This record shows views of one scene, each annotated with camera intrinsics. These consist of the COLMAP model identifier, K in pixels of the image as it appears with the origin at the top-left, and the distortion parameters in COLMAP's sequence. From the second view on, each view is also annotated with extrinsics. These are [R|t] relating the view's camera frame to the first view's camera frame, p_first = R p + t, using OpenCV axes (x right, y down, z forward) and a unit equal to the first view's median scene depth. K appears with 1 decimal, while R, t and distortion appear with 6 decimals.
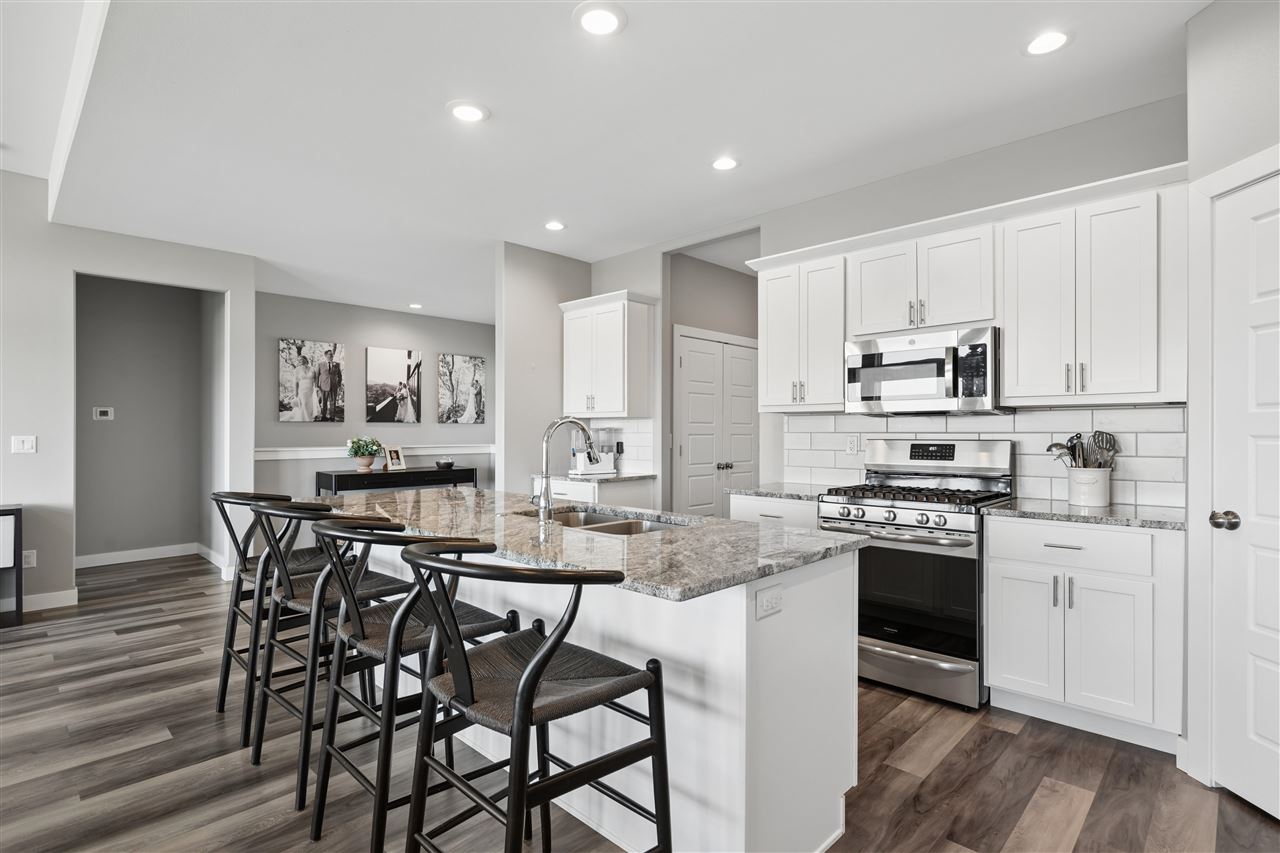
lens RADIAL K [[623.3, 0, 638.2], [0, 623.3, 429.9], [0, 0, 1]] dist [-0.000313, 0.000201]
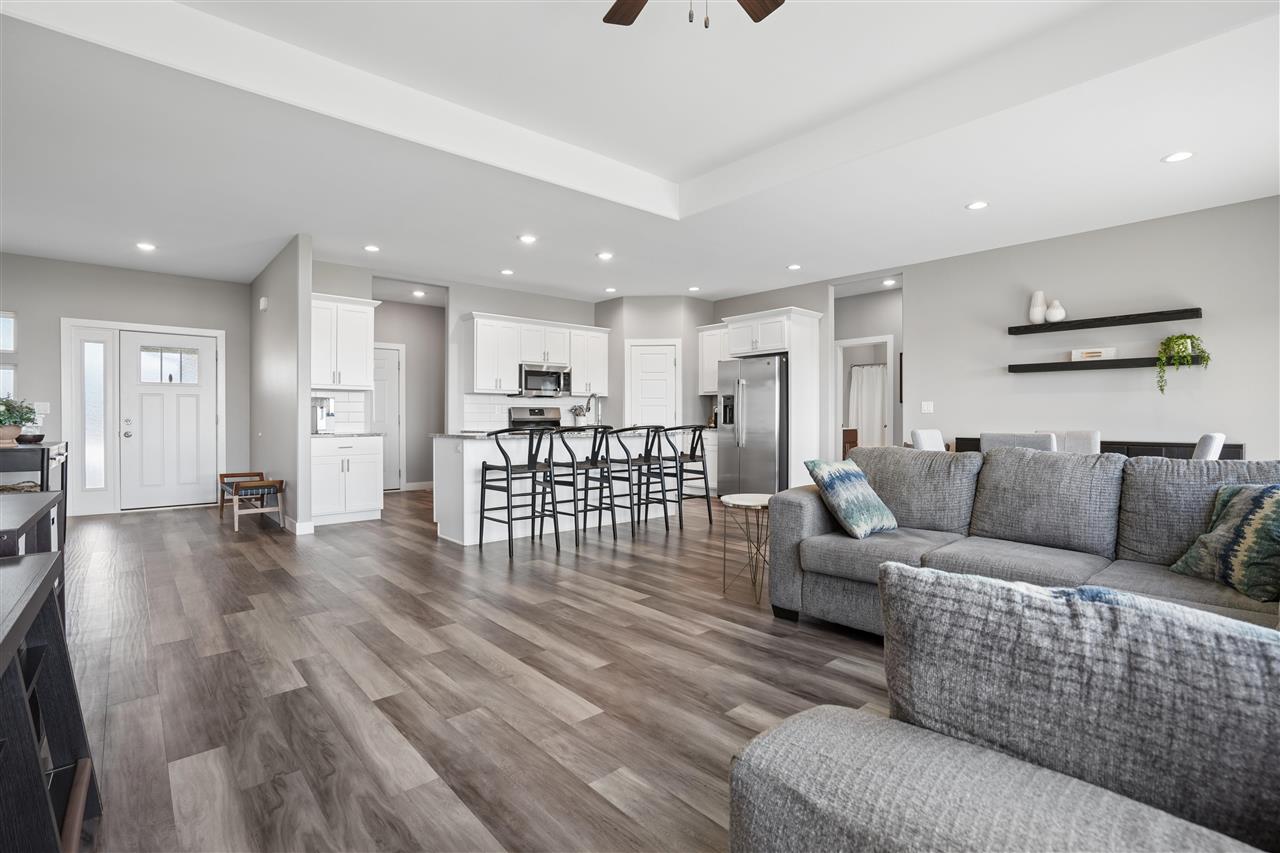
lens RADIAL K [[596.0, 0, 637.0], [0, 596.0, 420.6], [0, 0, 1]] dist [-0.039770, 0.000167]
pose [[0.078888, -0.003265, 0.996878, -0.936975], [-0.002358, 0.999991, 0.003462, 0.030375], [-0.996881, -0.002624, 0.078880, 0.219539]]
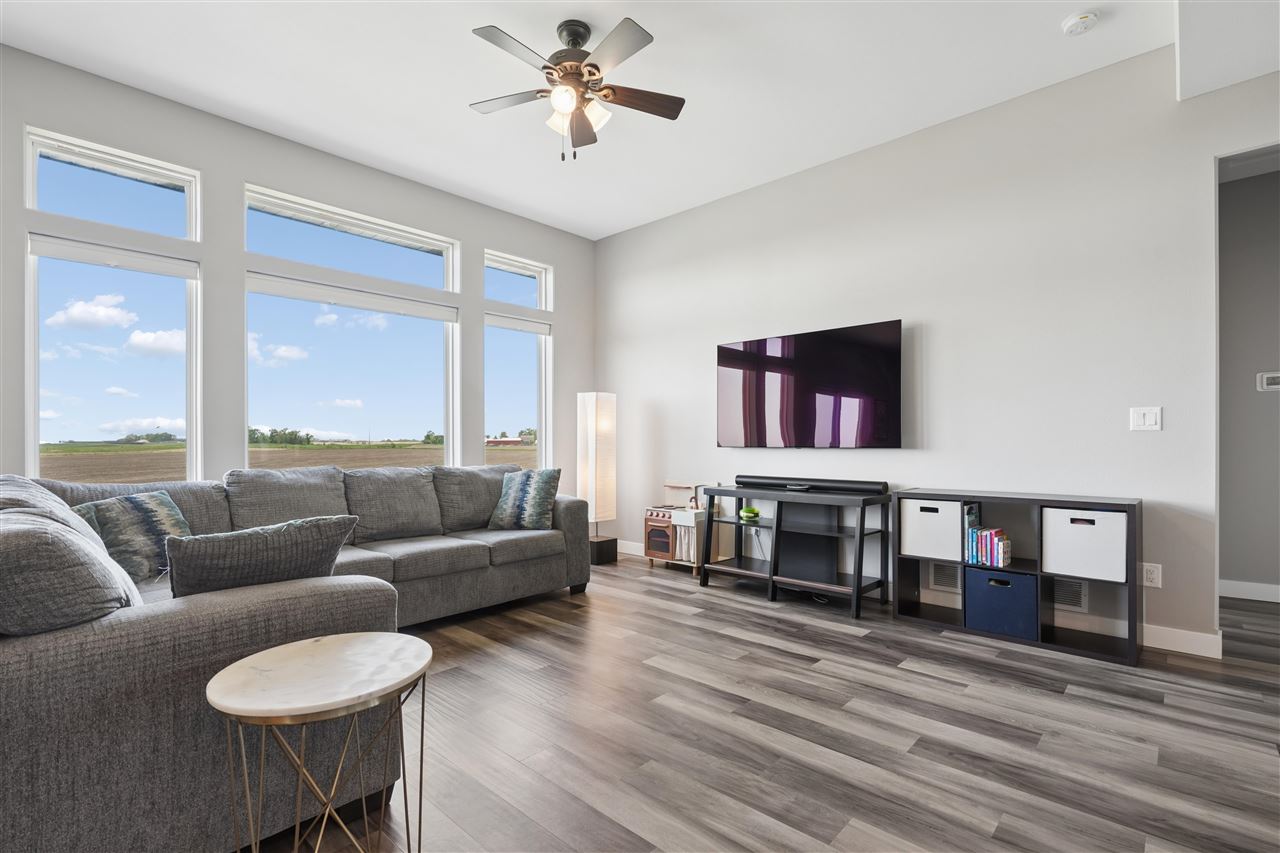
lens RADIAL K [[588.1, 0, 639.5], [0, 588.1, 440.6], [0, 0, 1]] dist [-0.000214, 0.000041]
pose [[0.019495, 0.001692, -0.999809, -0.196707], [0.007571, 0.999970, 0.001840, 0.028445], [0.999781, -0.007606, 0.019482, 0.253387]]
